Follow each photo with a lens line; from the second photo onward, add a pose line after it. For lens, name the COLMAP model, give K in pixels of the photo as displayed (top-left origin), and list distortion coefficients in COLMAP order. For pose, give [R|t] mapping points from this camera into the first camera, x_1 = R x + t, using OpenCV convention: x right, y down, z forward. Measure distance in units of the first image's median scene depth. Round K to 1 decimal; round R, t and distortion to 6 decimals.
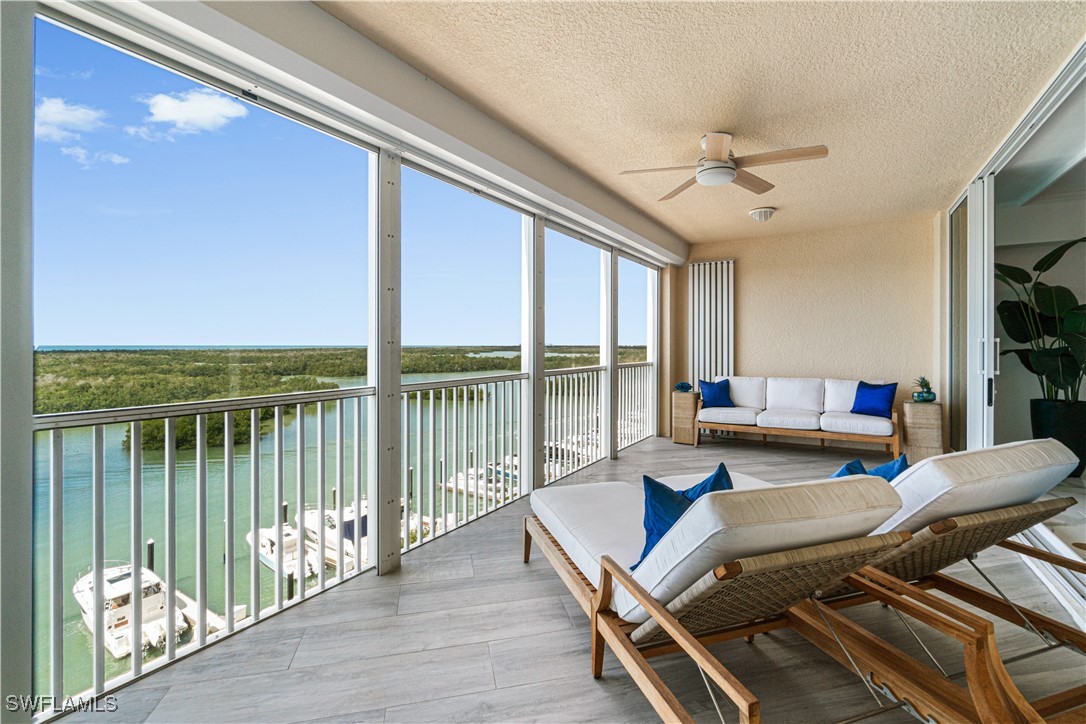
lens RADIAL K [[482.1, 0, 545.4], [0, 482.1, 349.9], [0, 0, 1]] dist [-0.000072, -0.000316]
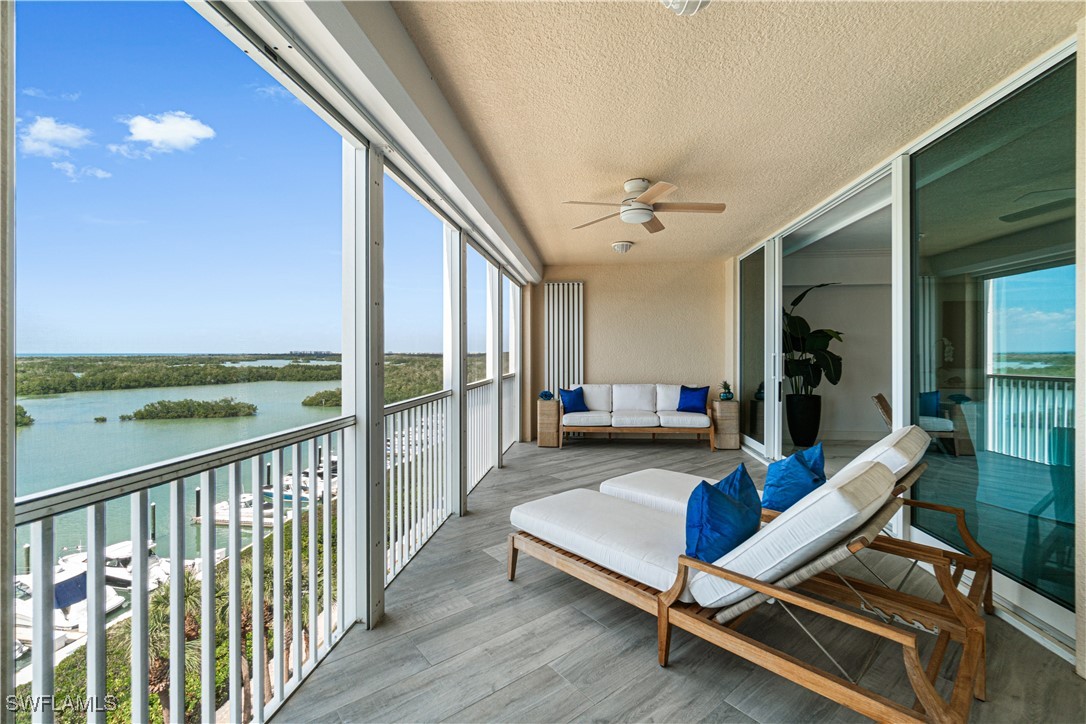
lens RADIAL K [[466.6, 0, 541.2], [0, 466.6, 359.2], [0, 0, 1]] dist [-0.001440, -0.000503]
pose [[0.904188, -0.007729, 0.427064, -0.204494], [0.005876, 0.999967, 0.005656, -0.013346], [-0.427093, -0.002604, 0.904204, 0.048762]]
